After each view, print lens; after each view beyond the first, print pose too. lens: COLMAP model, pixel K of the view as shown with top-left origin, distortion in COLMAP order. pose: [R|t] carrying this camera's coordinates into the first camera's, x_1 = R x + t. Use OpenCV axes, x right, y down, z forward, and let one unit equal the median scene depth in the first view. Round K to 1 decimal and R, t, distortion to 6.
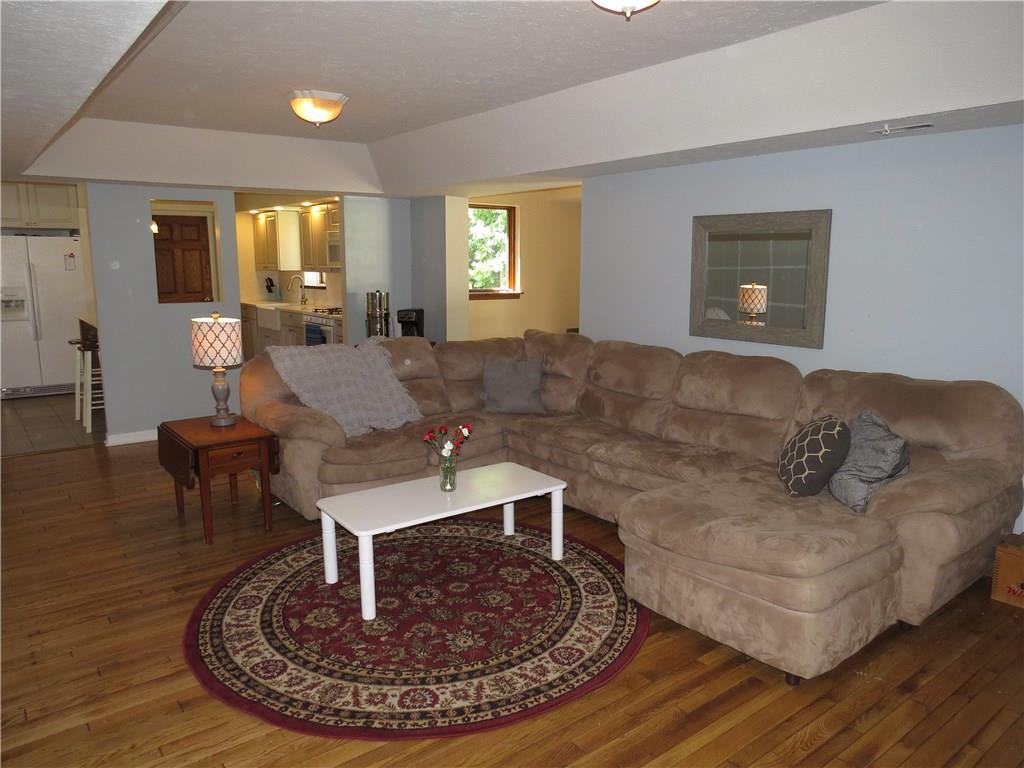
lens RADIAL K [[724.4, 0, 511.4], [0, 724.4, 385.5], [0, 0, 1]] dist [-0.027899, 0.007025]
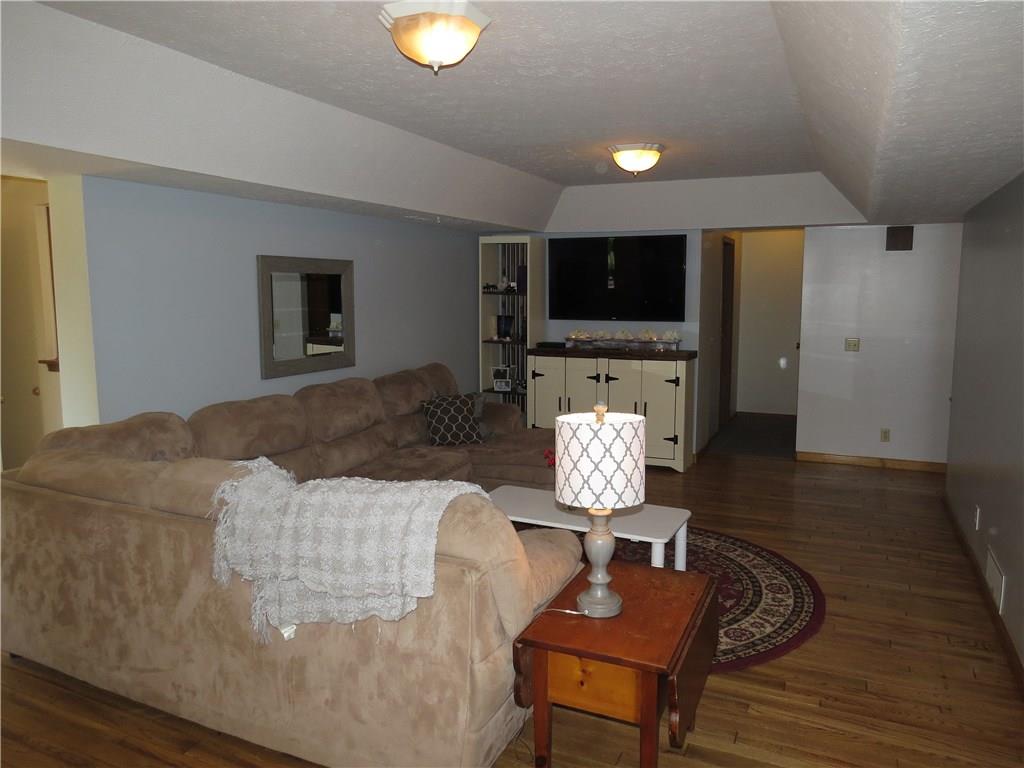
lens RADIAL K [[724.4, 0, 511.1], [0, 724.4, 380.8], [0, 0, 1]] dist [-0.027899, 0.007025]
pose [[-0.458514, -0.100806, 0.882951, -1.257758], [0.154271, 0.969432, 0.190792, -0.335730], [-0.875194, 0.223695, -0.428947, 1.908311]]
